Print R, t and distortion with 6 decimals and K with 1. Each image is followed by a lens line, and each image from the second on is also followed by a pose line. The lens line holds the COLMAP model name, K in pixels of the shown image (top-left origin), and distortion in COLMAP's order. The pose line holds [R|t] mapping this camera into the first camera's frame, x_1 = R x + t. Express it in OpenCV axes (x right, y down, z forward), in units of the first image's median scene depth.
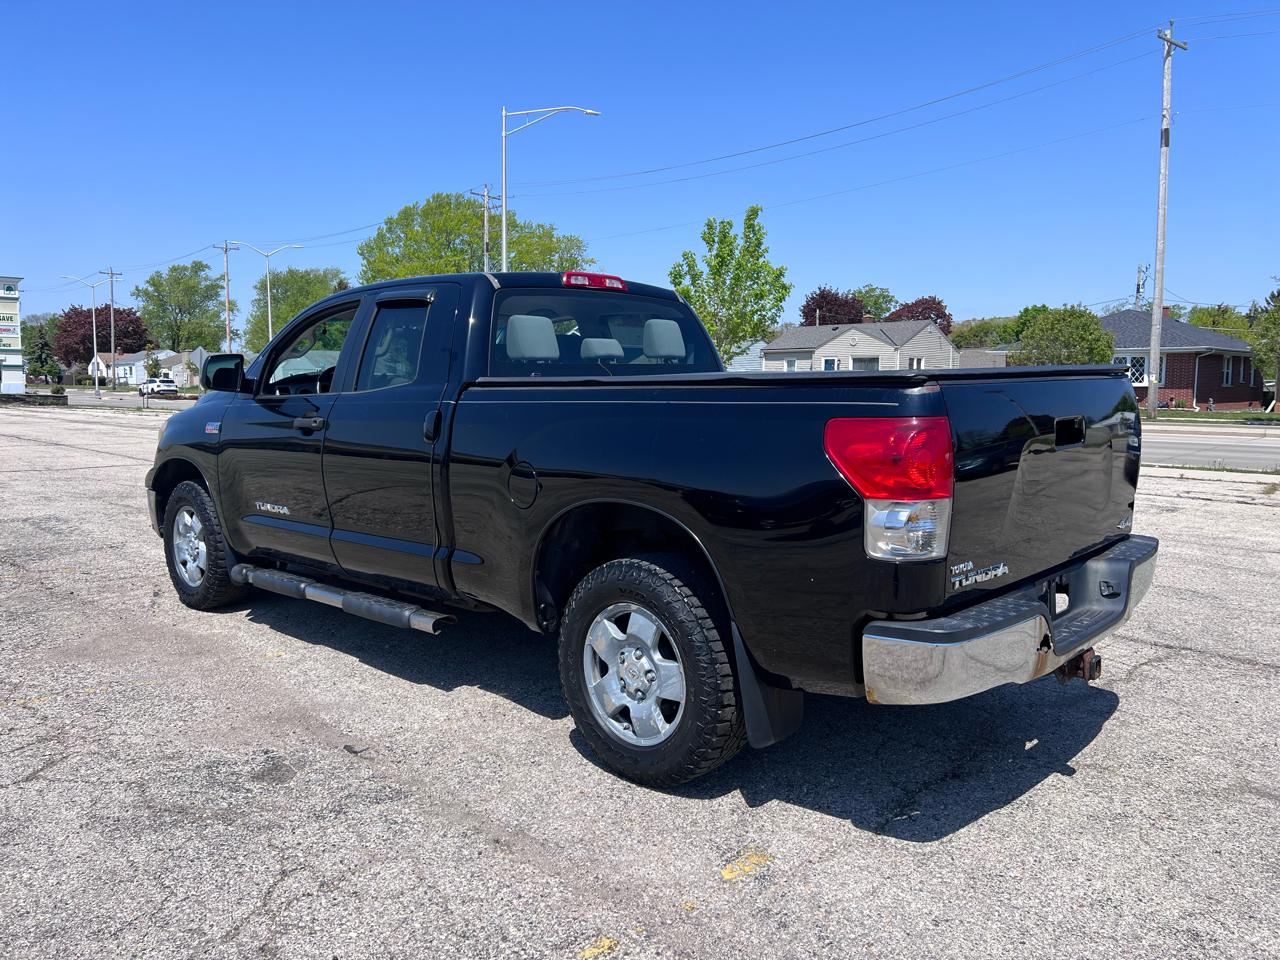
lens RADIAL K [[962.3, 0, 645.4], [0, 962.3, 461.2], [0, 0, 1]] dist [0.029553, -0.033219]
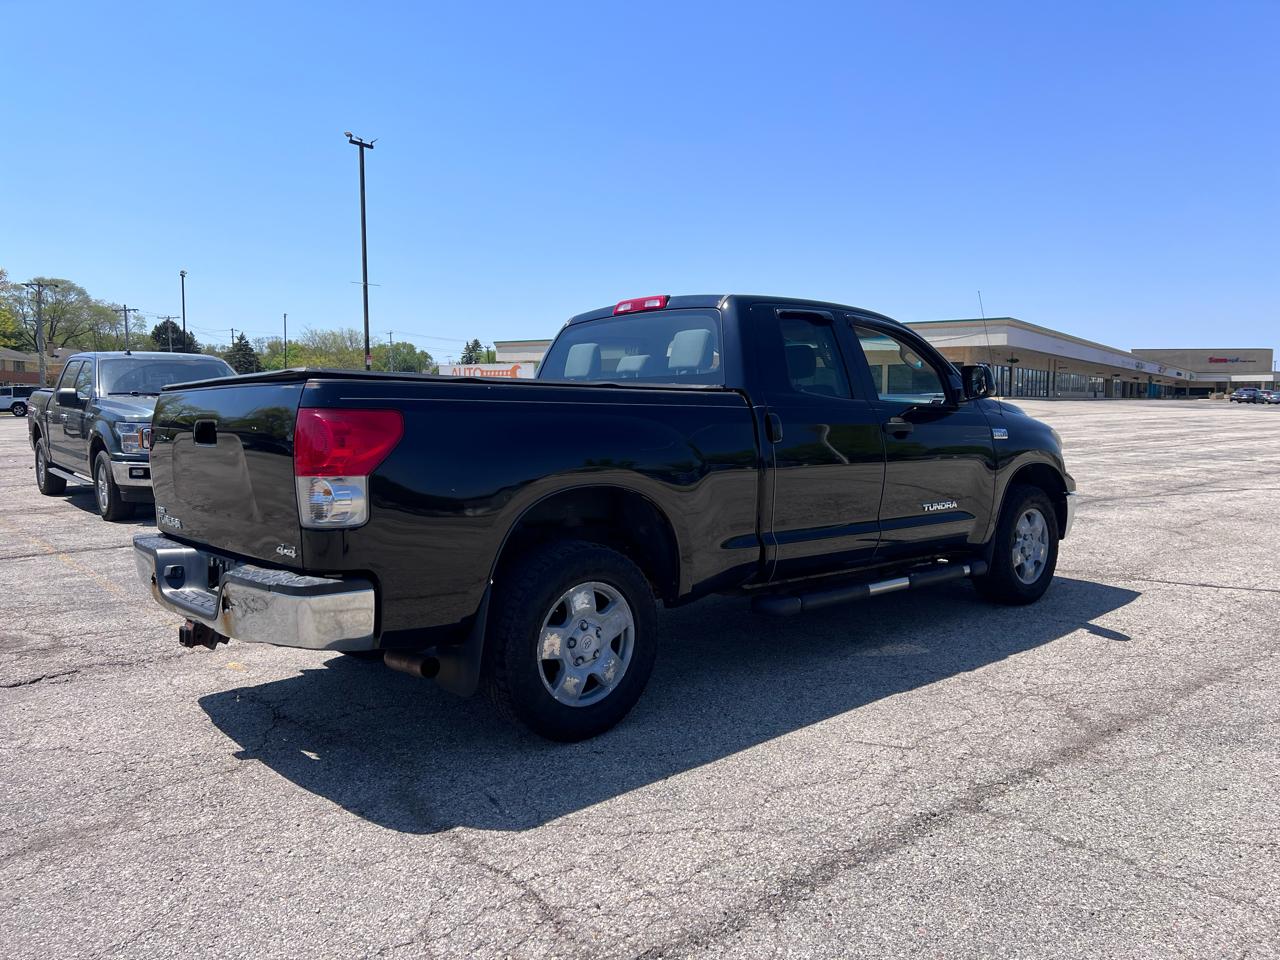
lens RADIAL K [[962.3, 0, 652.0], [0, 962.3, 473.2], [0, 0, 1]] dist [0.029553, -0.033219]
pose [[-0.084596, 0.069403, -0.993995, 0.364515], [-0.080063, 0.993872, 0.076208, -0.026909], [0.993194, 0.086029, -0.078521, 0.382210]]
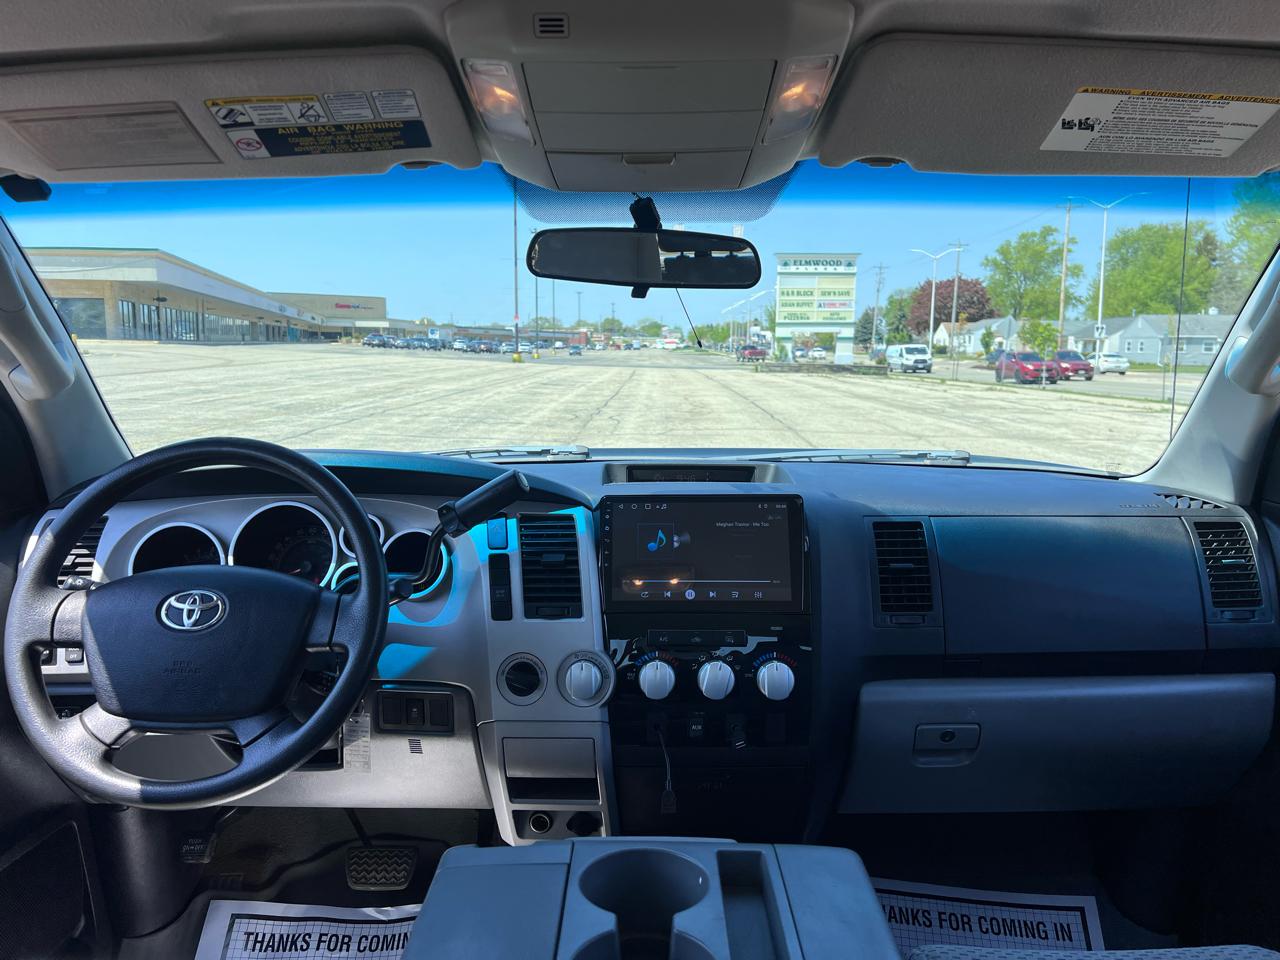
lens RADIAL K [[962.3, 0, 635.4], [0, 962.3, 486.7], [0, 0, 1]] dist [0.029553, -0.033219]
pose [[0.675903, 0.106952, -0.729189, -0.045750], [-0.063620, 0.994188, 0.086849, -0.044582], [0.734240, -0.012311, 0.678779, 0.366444]]
